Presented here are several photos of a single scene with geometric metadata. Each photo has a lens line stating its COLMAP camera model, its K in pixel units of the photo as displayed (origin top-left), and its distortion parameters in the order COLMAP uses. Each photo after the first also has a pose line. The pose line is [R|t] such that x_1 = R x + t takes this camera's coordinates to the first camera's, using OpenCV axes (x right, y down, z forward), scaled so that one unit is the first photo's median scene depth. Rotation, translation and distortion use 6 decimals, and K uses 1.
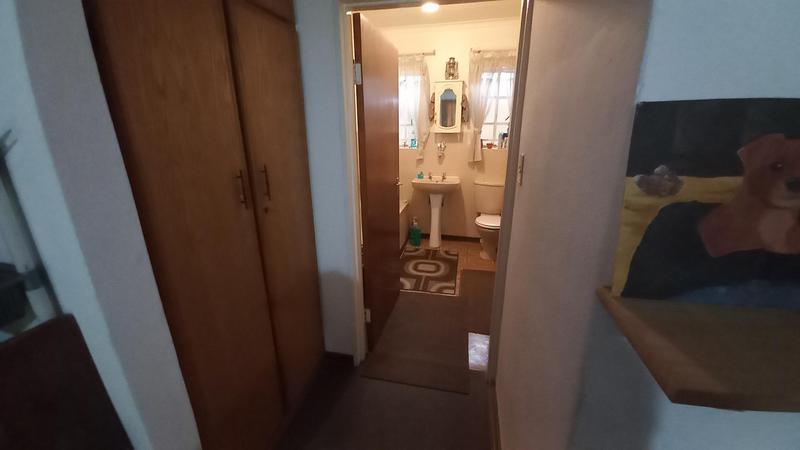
lens RADIAL K [[320.6, 0, 398.4], [0, 320.6, 224.1], [0, 0, 1]] dist [0.001159, 0.000106]
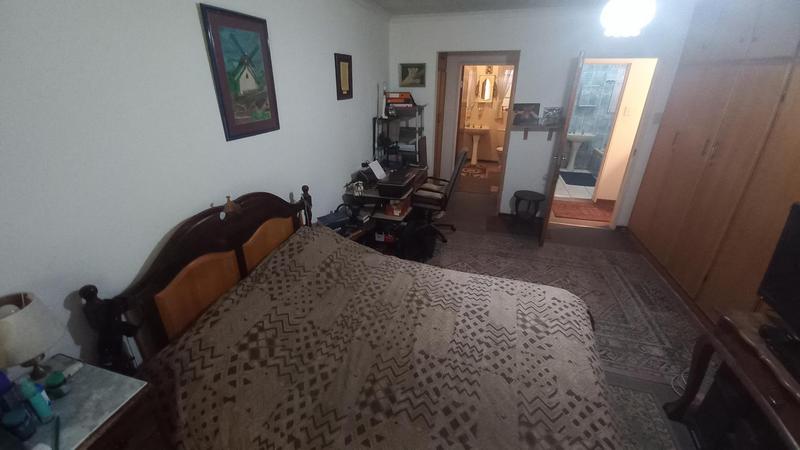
lens RADIAL K [[320.6, 0, 400.0], [0, 320.6, 224.5], [0, 0, 1]] dist [0.001159, 0.000106]
pose [[0.997802, 0.038111, -0.054211, -0.213049], [-0.033198, 0.995495, 0.088810, 0.279531], [0.057351, -0.086815, 0.994572, -0.968209]]
